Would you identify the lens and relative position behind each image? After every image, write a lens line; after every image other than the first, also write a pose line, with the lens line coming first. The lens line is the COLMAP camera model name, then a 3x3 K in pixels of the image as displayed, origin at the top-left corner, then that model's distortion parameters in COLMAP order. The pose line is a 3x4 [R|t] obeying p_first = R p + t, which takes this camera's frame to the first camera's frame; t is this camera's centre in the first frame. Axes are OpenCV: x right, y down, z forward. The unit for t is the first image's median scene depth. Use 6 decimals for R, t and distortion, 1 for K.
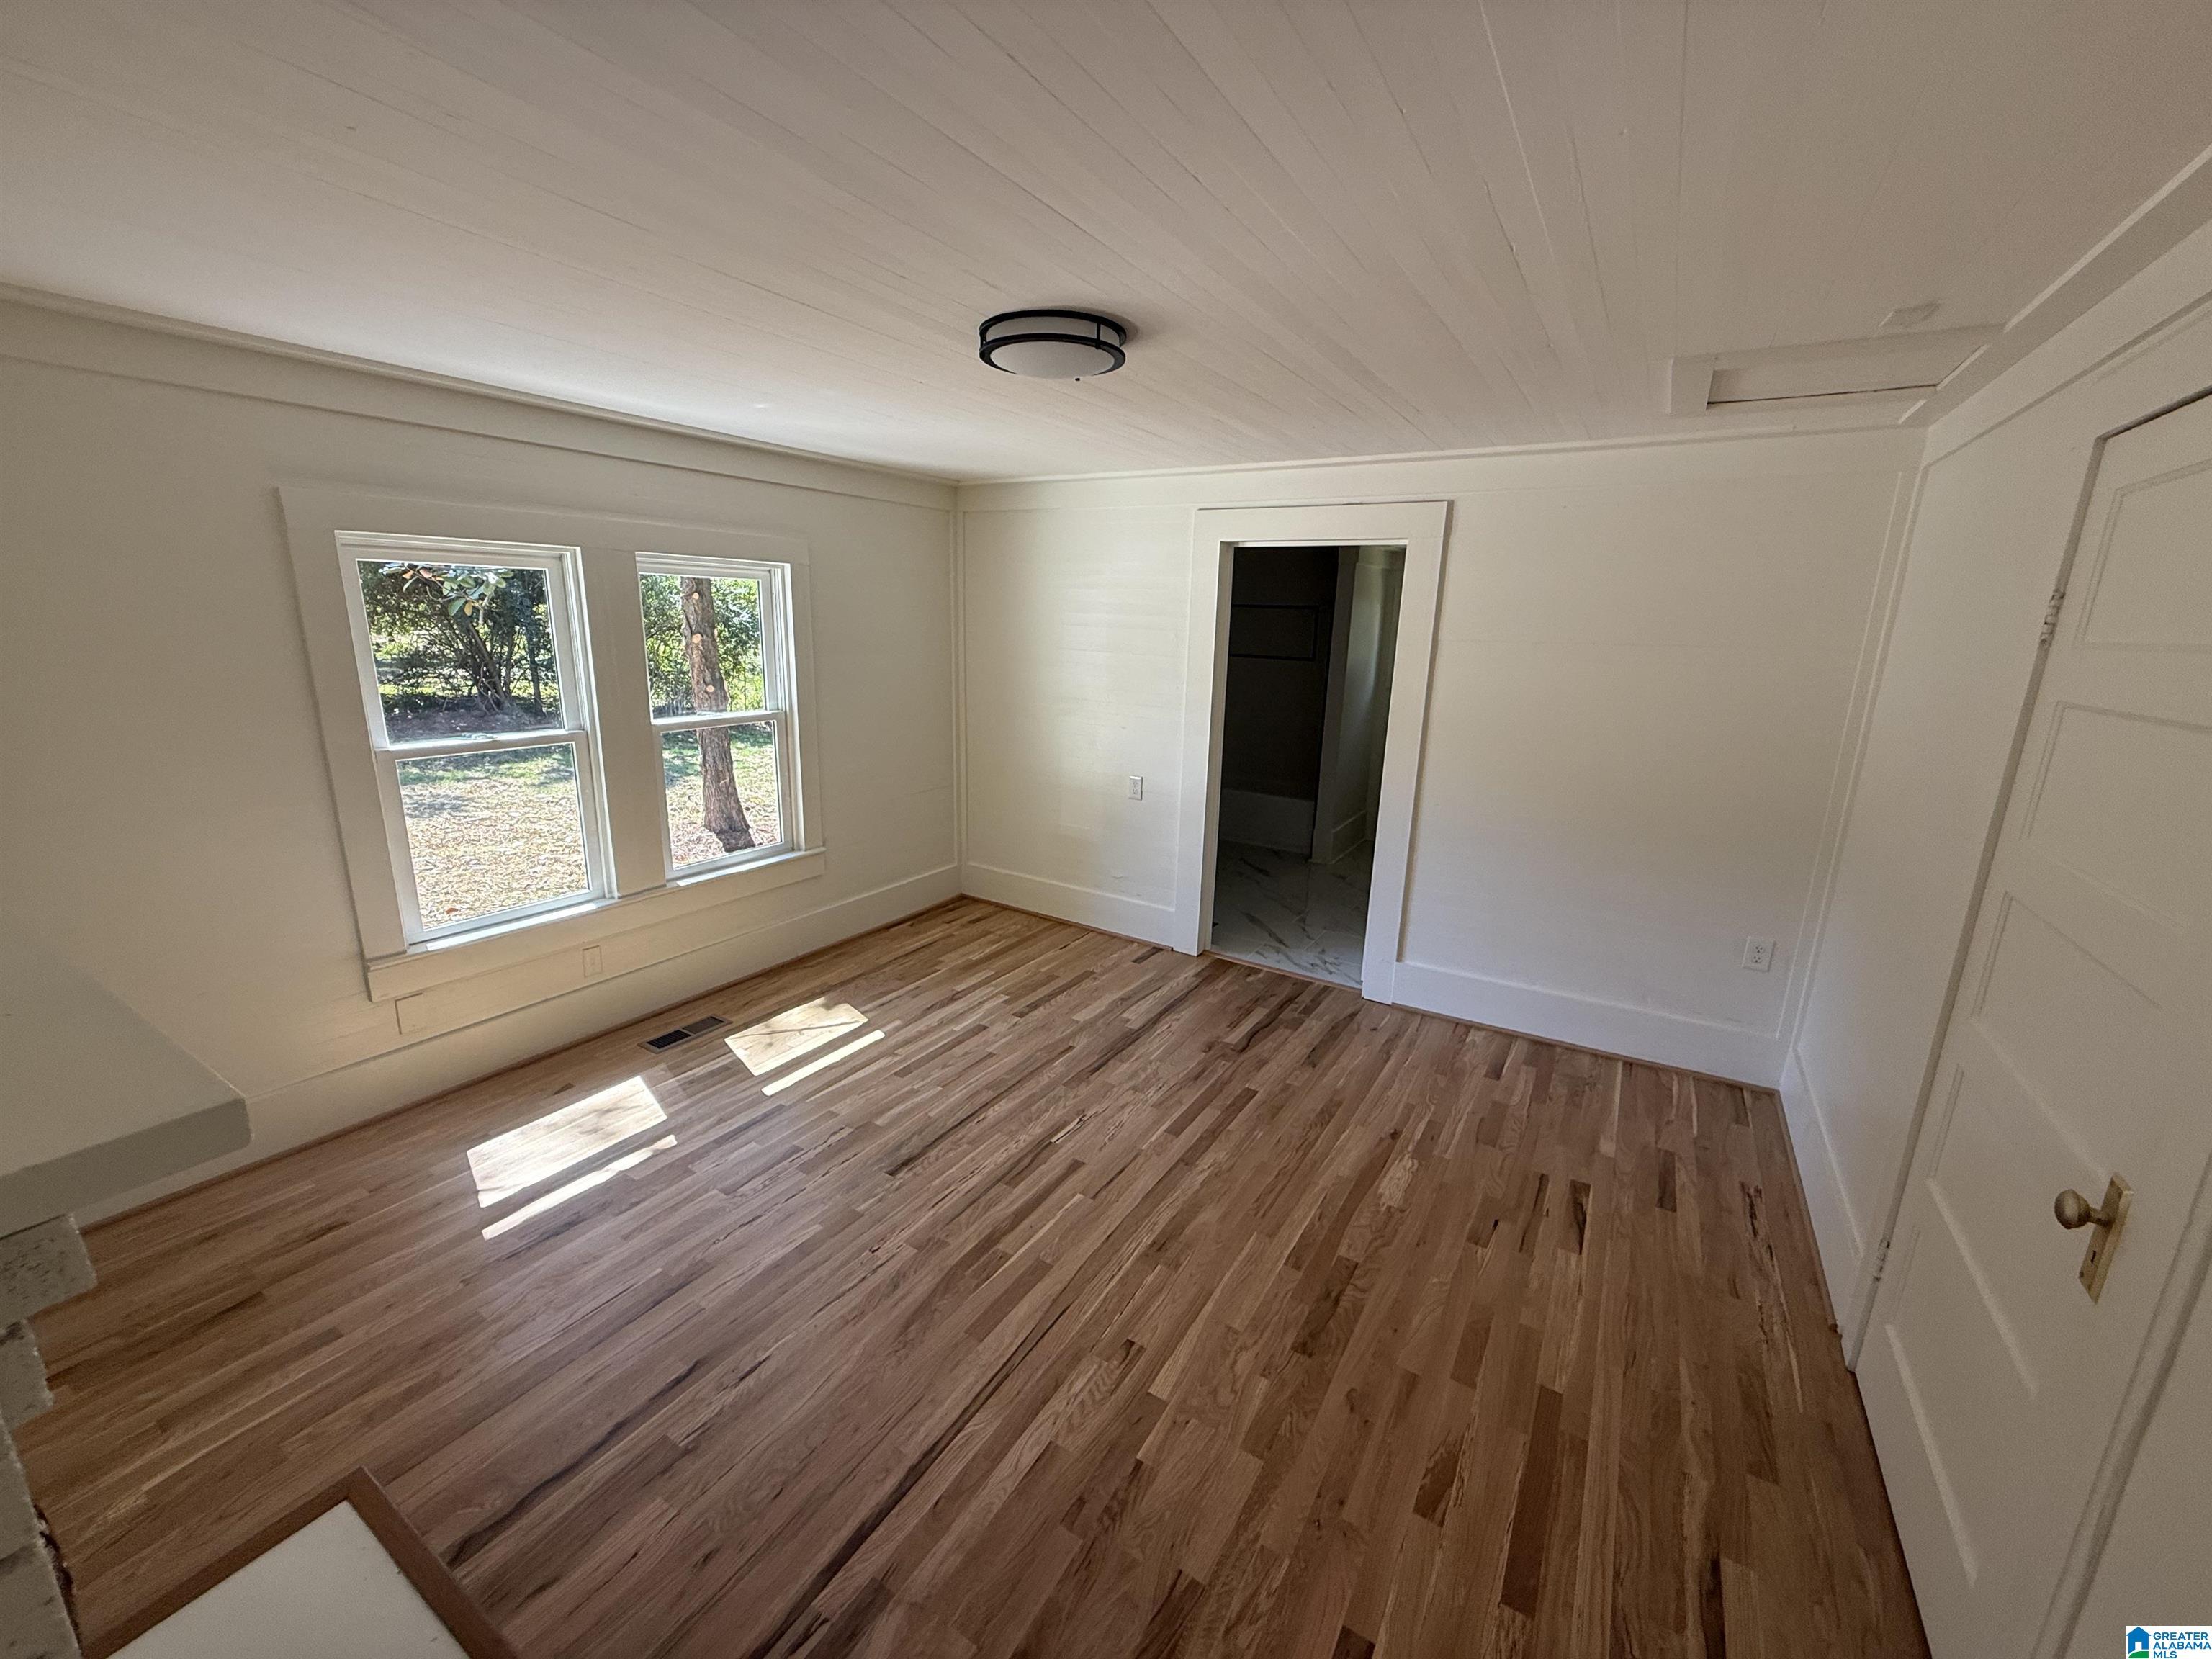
lens RADIAL K [[880.6, 0, 1099.6], [0, 880.6, 829.9], [0, 0, 1]] dist [-0.002457, 0.001145]
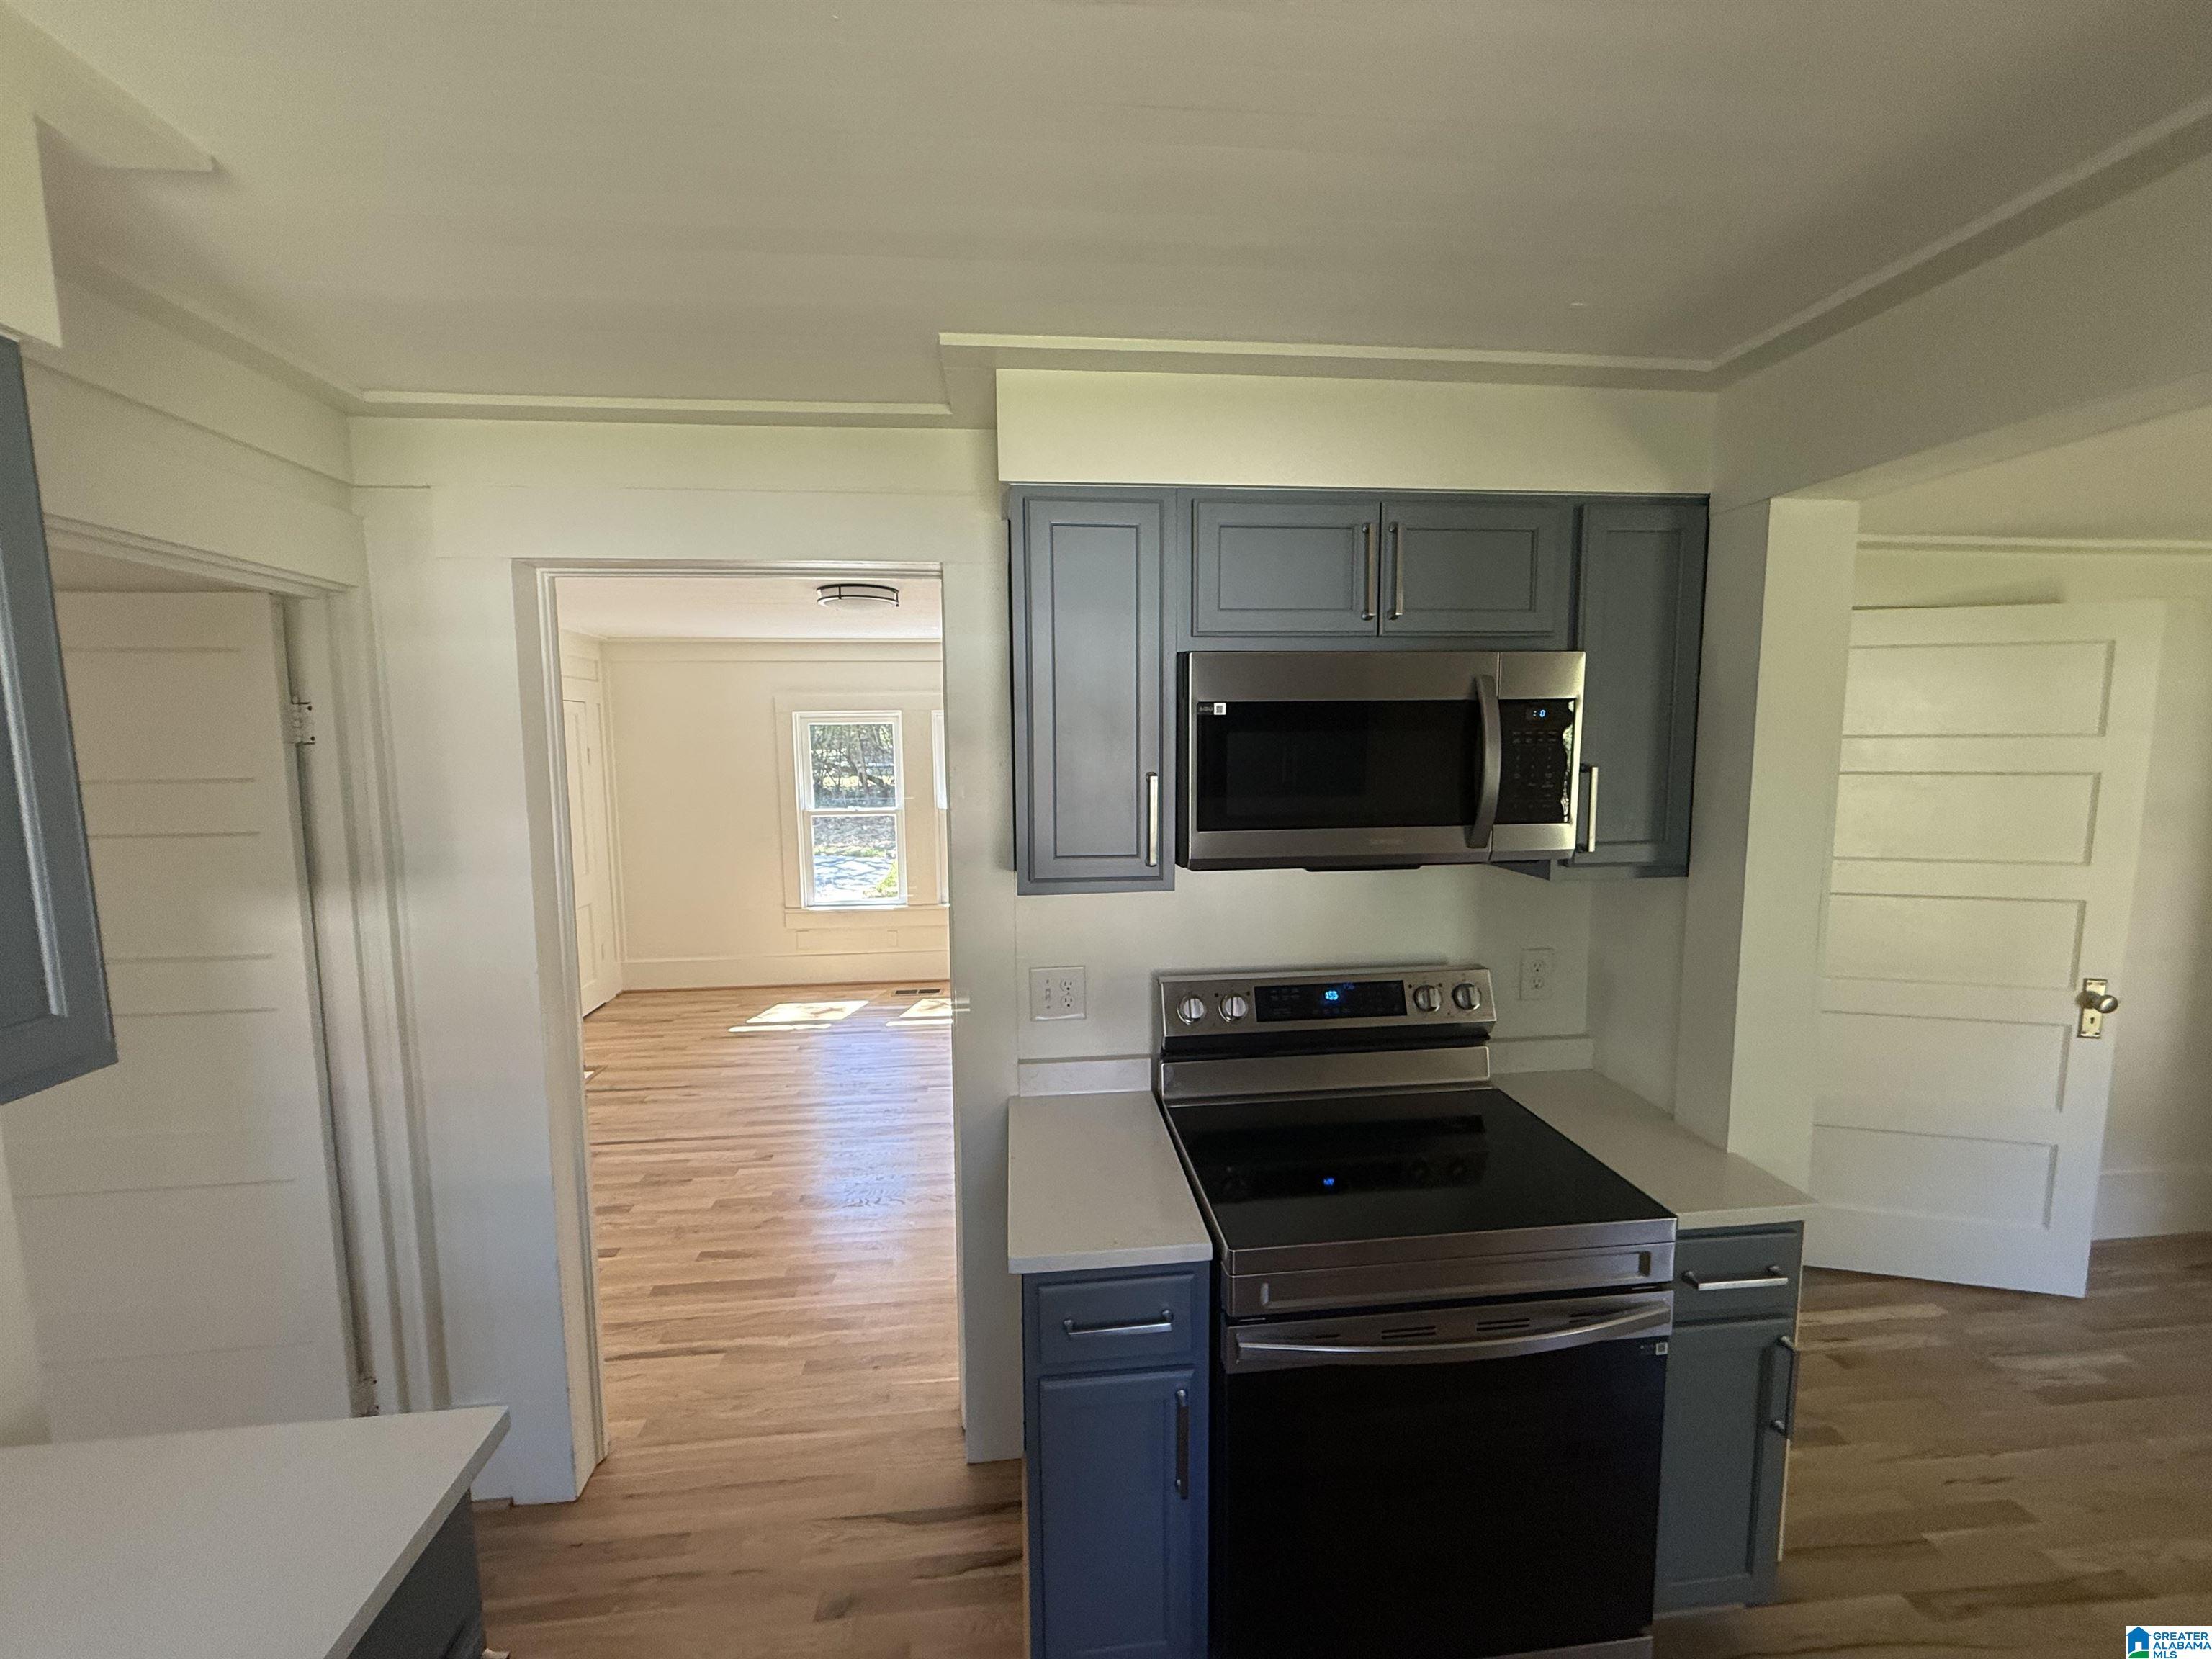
lens RADIAL K [[880.6, 0, 1097.8], [0, 880.6, 832.5], [0, 0, 1]] dist [-0.002457, 0.001145]
pose [[0.607378, 0.051621, -0.792734, 1.408691], [-0.159933, 0.985401, -0.058370, -0.030572], [0.778148, 0.162237, 0.606766, 0.287006]]
